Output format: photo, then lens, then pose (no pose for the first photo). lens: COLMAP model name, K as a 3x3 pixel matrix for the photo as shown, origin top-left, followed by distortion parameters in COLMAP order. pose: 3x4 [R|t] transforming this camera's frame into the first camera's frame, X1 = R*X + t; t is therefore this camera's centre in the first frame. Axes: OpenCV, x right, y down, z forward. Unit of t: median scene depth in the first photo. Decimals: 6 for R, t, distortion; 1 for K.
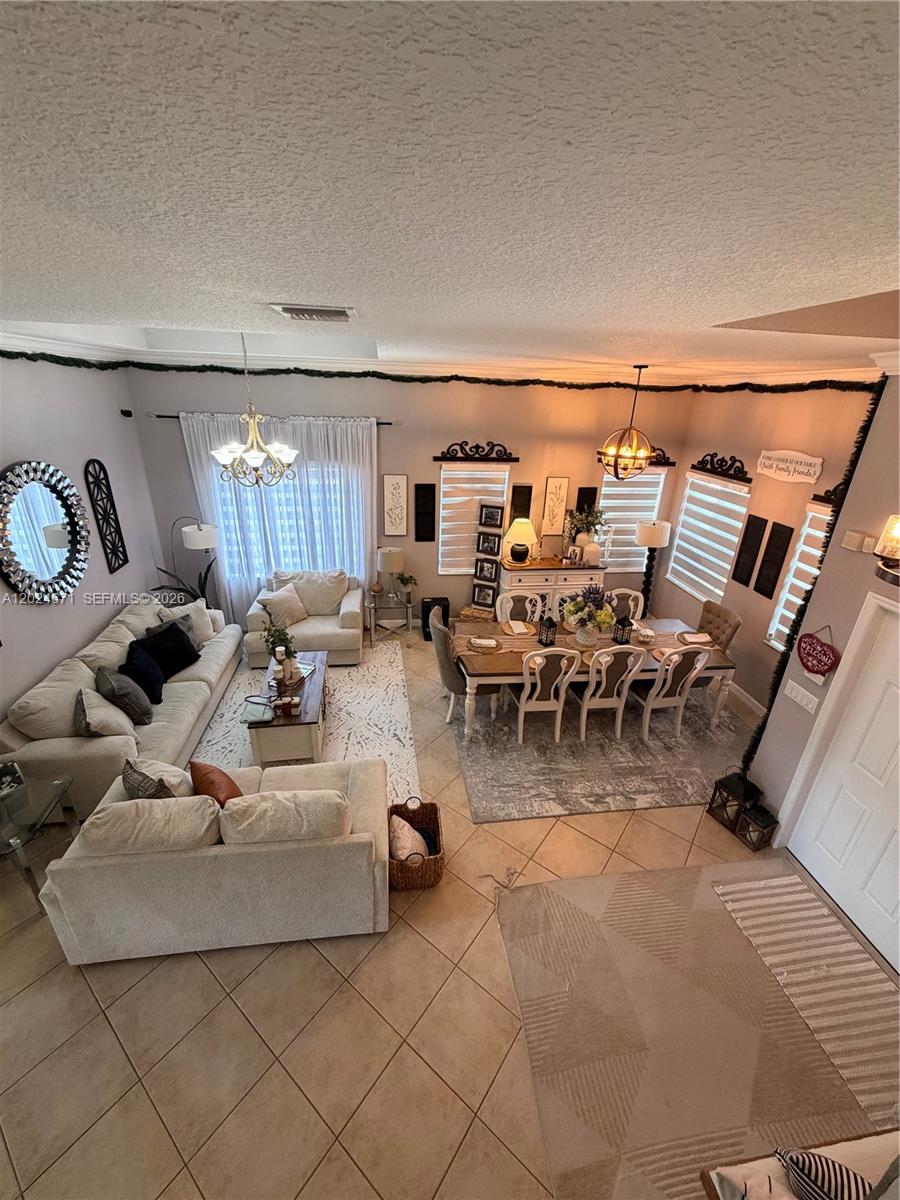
lens RADIAL K [[478.7, 0, 453.0], [0, 478.7, 595.2], [0, 0, 1]] dist [0.000324, 0.000085]
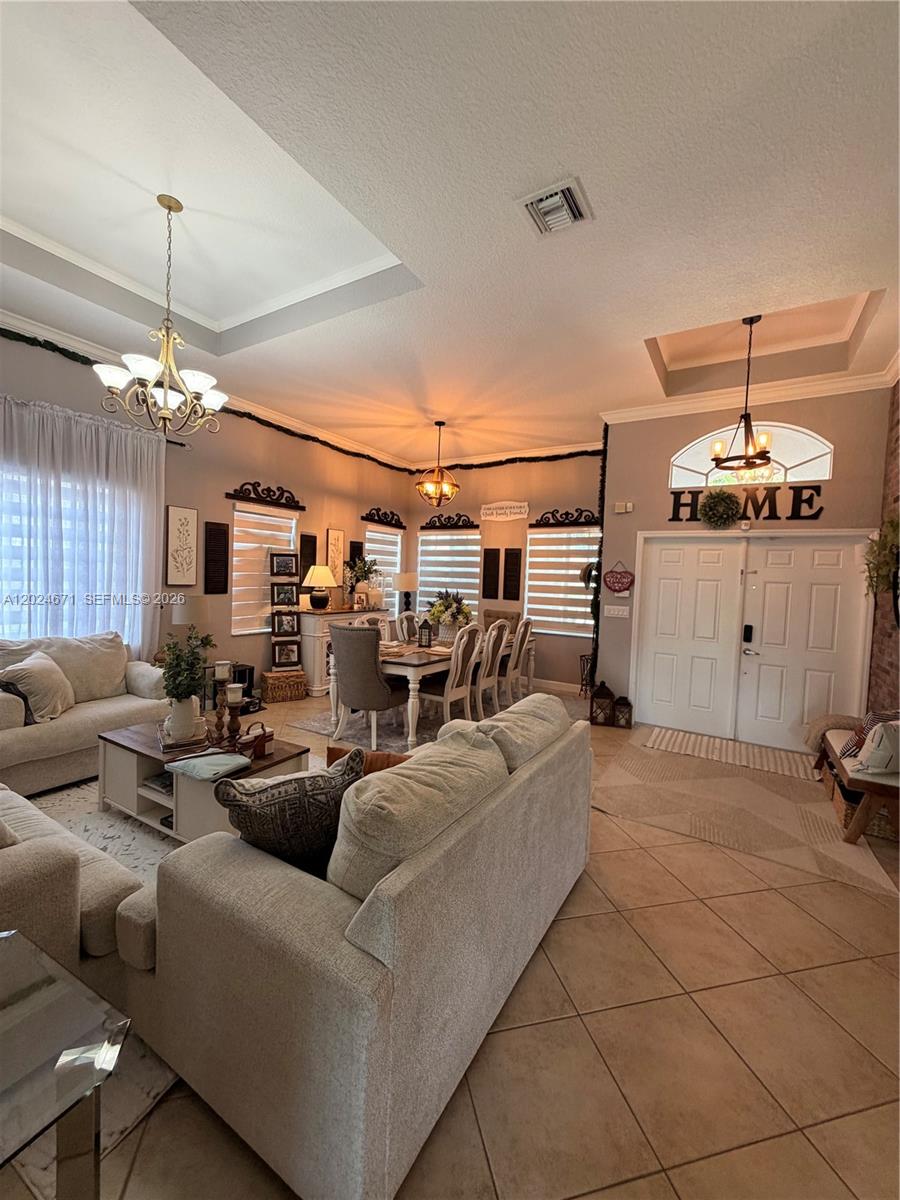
lens RADIAL K [[478.7, 0, 448.4], [0, 478.7, 597.4], [0, 0, 1]] dist [0.000324, 0.000085]
pose [[0.630879, -0.043938, 0.774636, -0.461226], [0.288810, 0.939948, -0.181899, 0.162404], [-0.720126, 0.338479, 0.605682, 0.238737]]
